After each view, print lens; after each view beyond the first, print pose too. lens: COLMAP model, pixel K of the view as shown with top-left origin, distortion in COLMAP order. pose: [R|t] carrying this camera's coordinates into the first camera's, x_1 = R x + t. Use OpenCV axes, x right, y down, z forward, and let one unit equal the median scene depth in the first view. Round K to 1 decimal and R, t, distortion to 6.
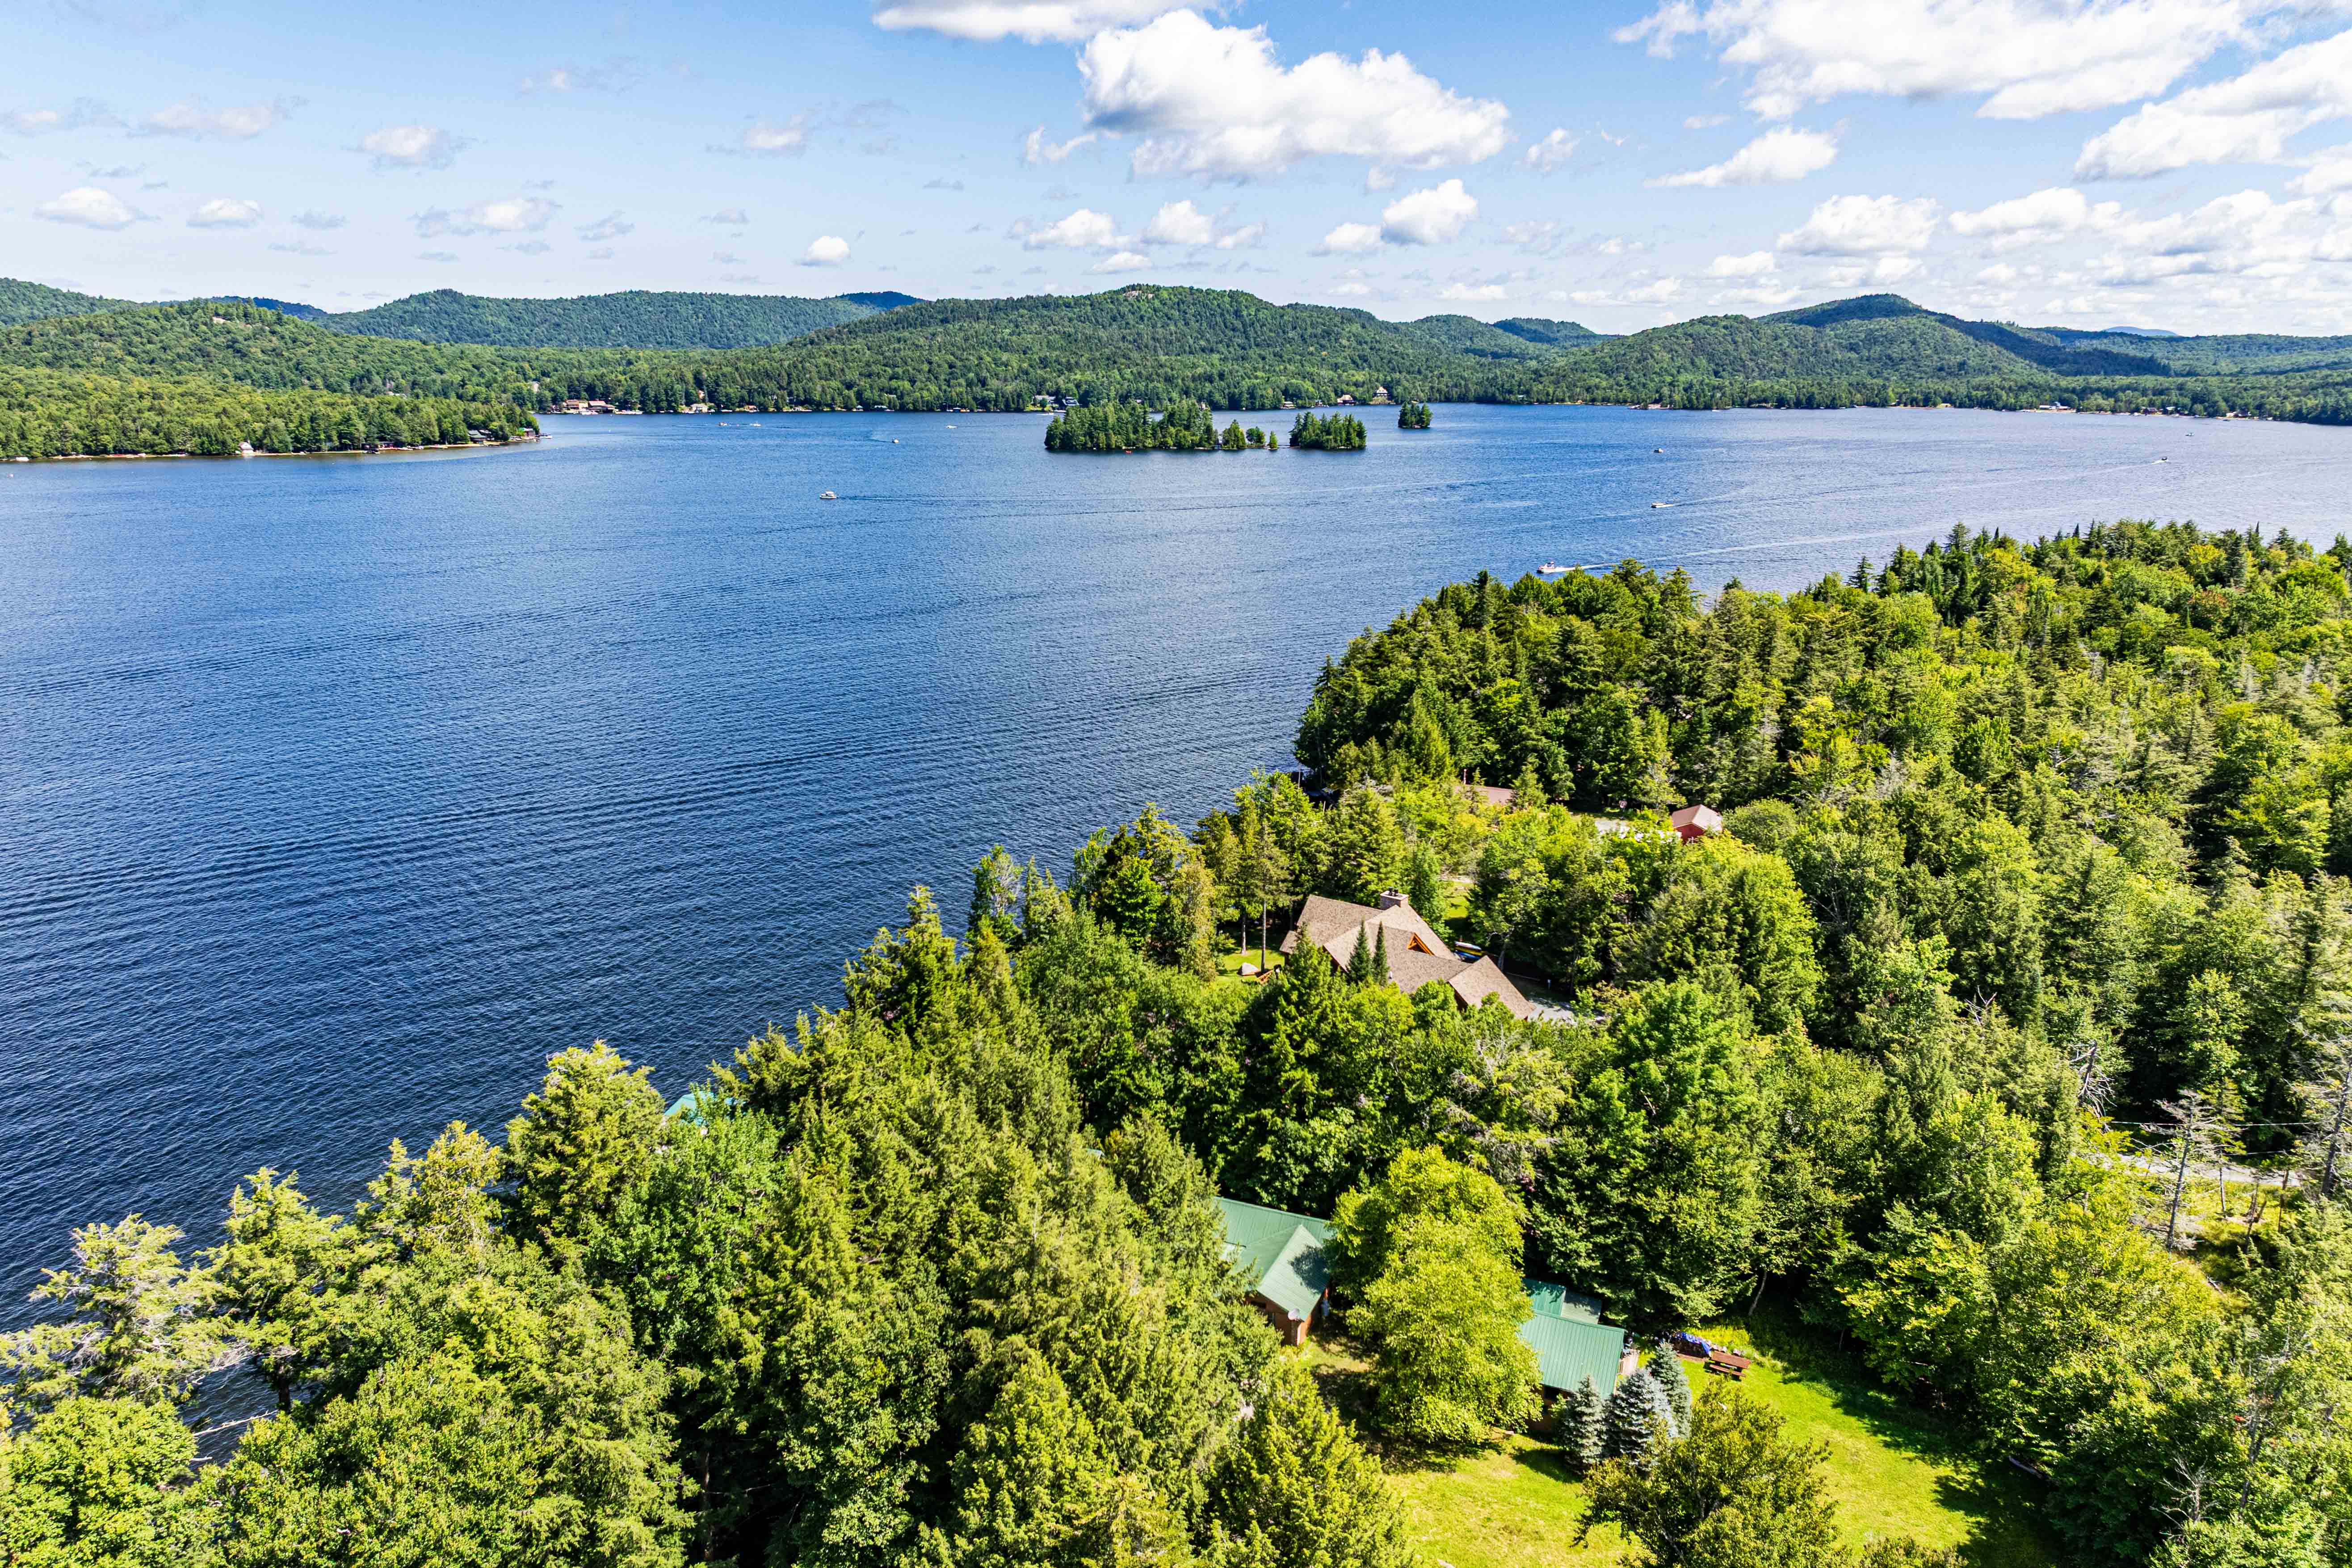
lens RADIAL K [[1604.4, 0, 1160.1], [0, 1604.4, 794.6], [0, 0, 1]] dist [0.044390, -0.044268]
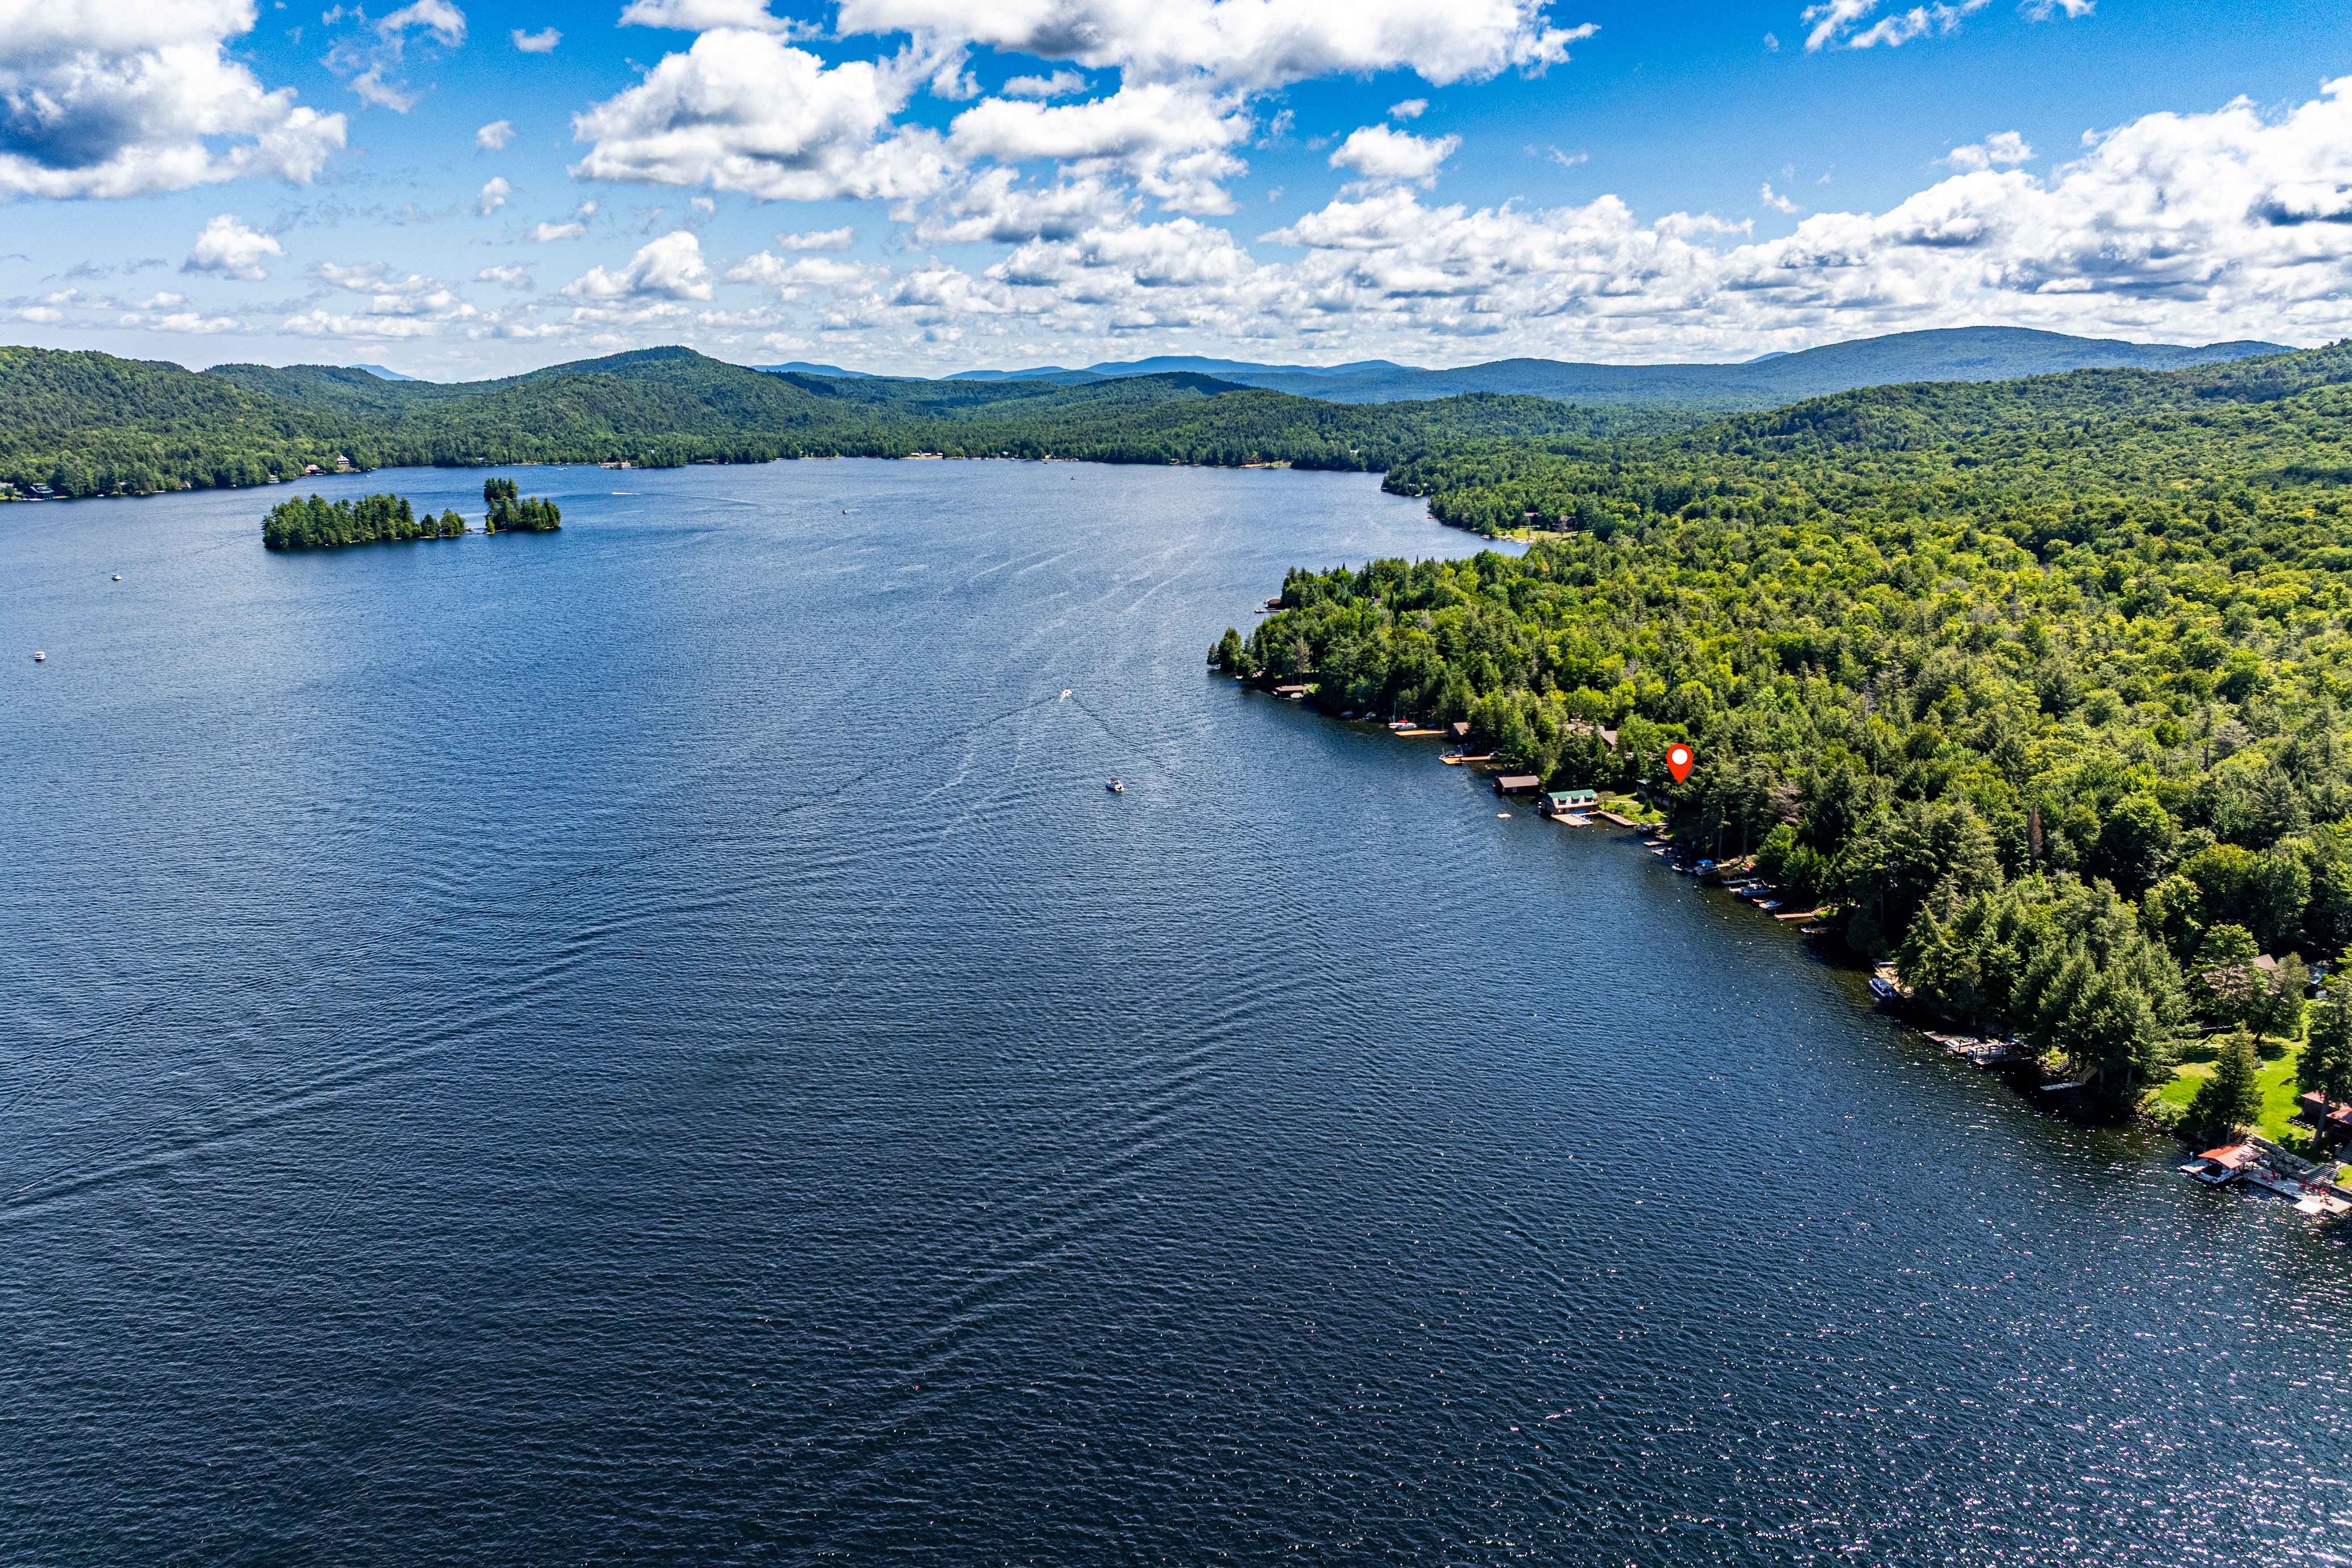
lens RADIAL K [[1604.4, 0, 1181.7], [0, 1604.4, 792.6], [0, 0, 1]] dist [0.044390, -0.044268]
pose [[0.752671, -0.168368, 0.636505, -0.180556], [0.183974, 0.982024, 0.042214, -0.004752], [-0.632171, 0.085327, 0.770116, -0.061413]]
